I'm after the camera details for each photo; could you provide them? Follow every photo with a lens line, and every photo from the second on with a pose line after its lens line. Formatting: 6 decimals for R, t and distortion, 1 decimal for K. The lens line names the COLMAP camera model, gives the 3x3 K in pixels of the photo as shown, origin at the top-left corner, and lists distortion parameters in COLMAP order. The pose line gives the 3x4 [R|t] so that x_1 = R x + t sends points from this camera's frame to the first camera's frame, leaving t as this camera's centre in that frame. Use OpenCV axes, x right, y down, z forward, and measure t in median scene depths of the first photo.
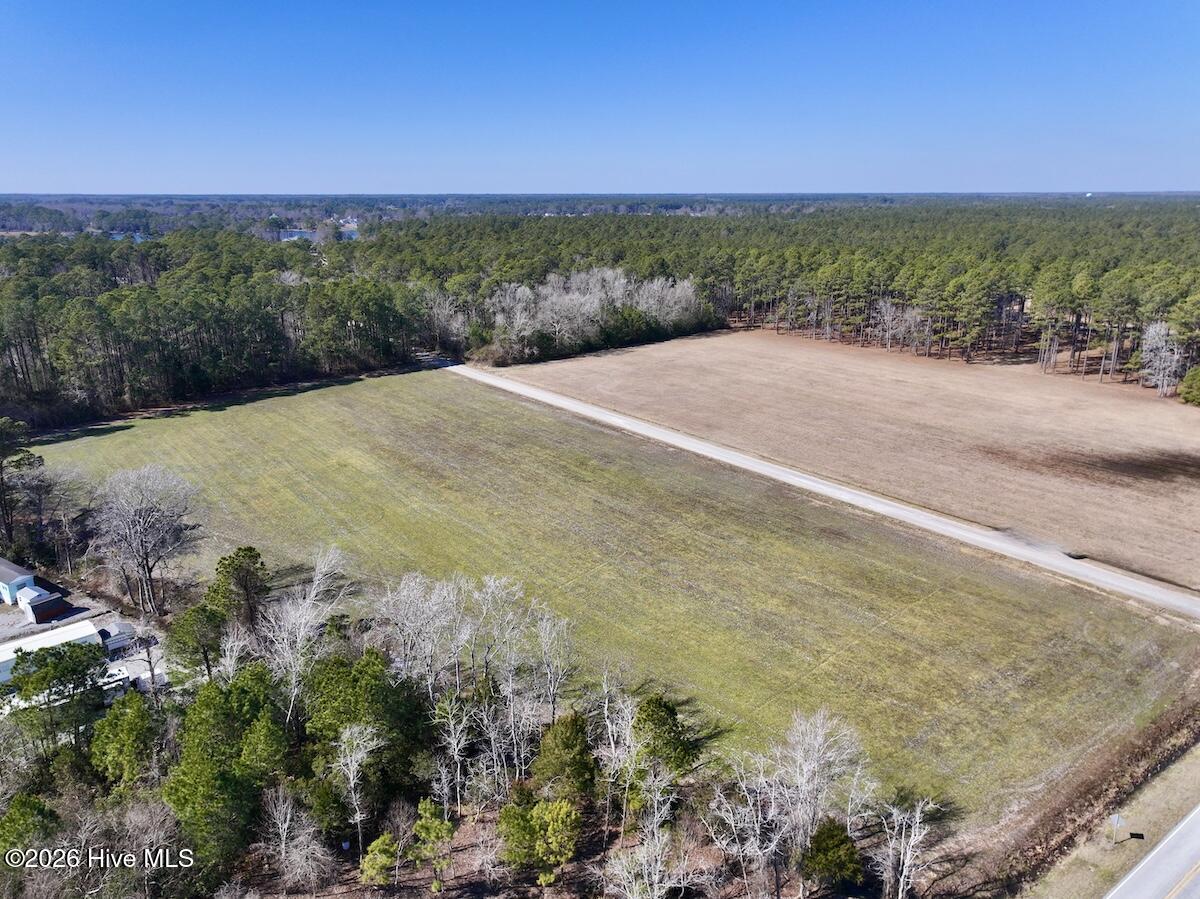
lens RADIAL K [[827.9, 0, 603.5], [0, 827.9, 448.6], [0, 0, 1]] dist [0.005606, 0.001613]
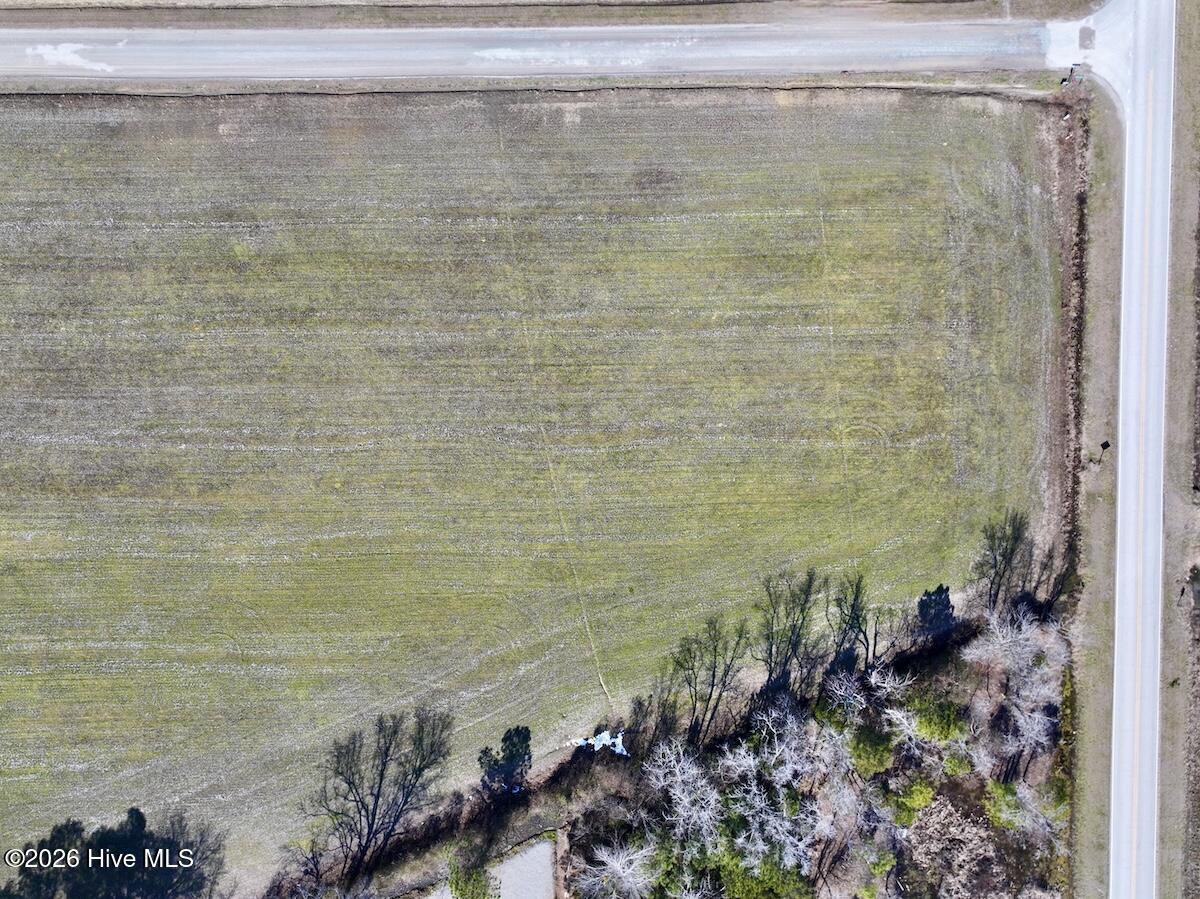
lens RADIAL K [[827.9, 0, 599.9], [0, 827.9, 449.8], [0, 0, 1]] dist [0.005606, 0.001613]
pose [[0.610585, -0.791776, 0.016624, 0.030089], [0.236680, 0.202469, 0.950257, -0.641350], [-0.755757, -0.576278, 0.311022, 0.670060]]
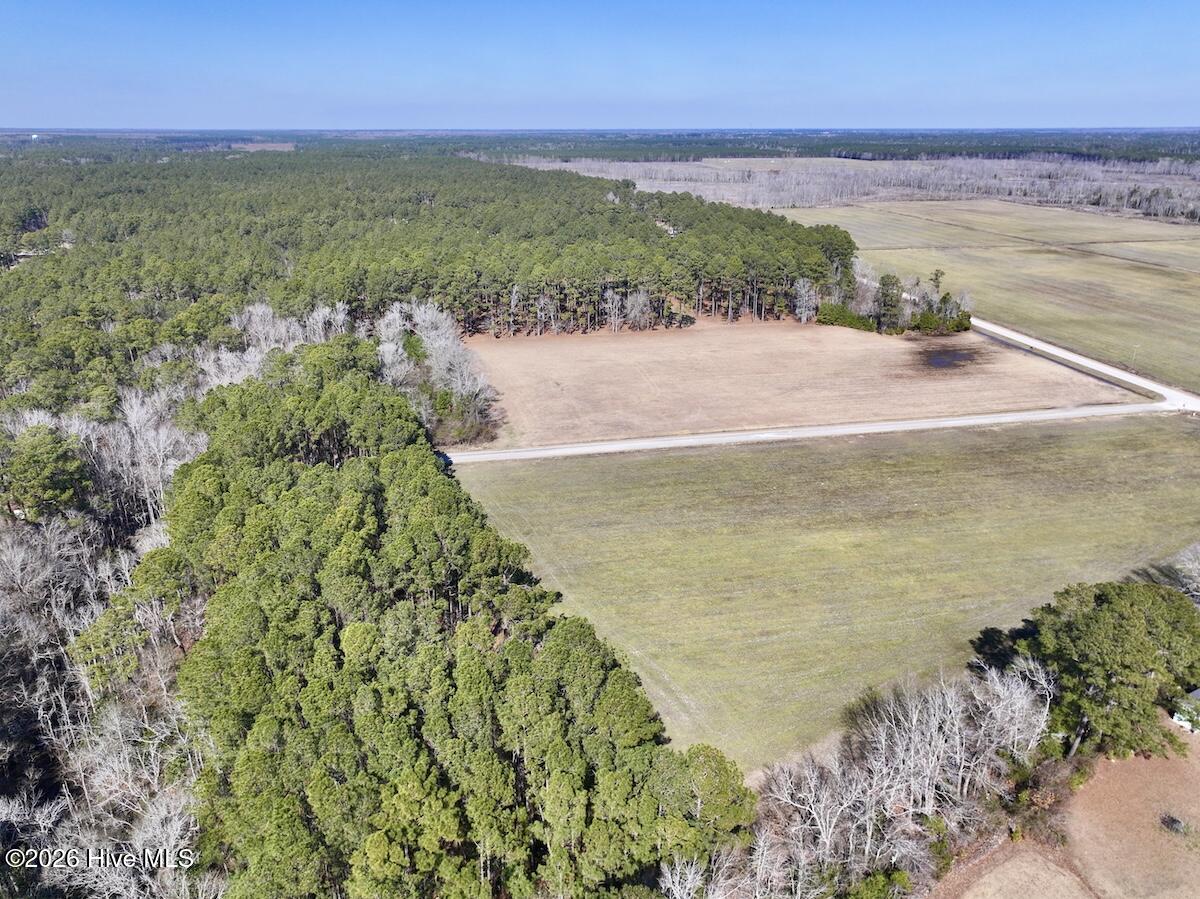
lens RADIAL K [[827.9, 0, 600.3], [0, 827.9, 450.0], [0, 0, 1]] dist [0.005606, 0.001613]
pose [[0.457779, -0.321946, 0.828728, -1.632669], [0.265679, 0.939077, 0.218057, -0.510760], [-0.848442, 0.120354, 0.515424, 0.950479]]
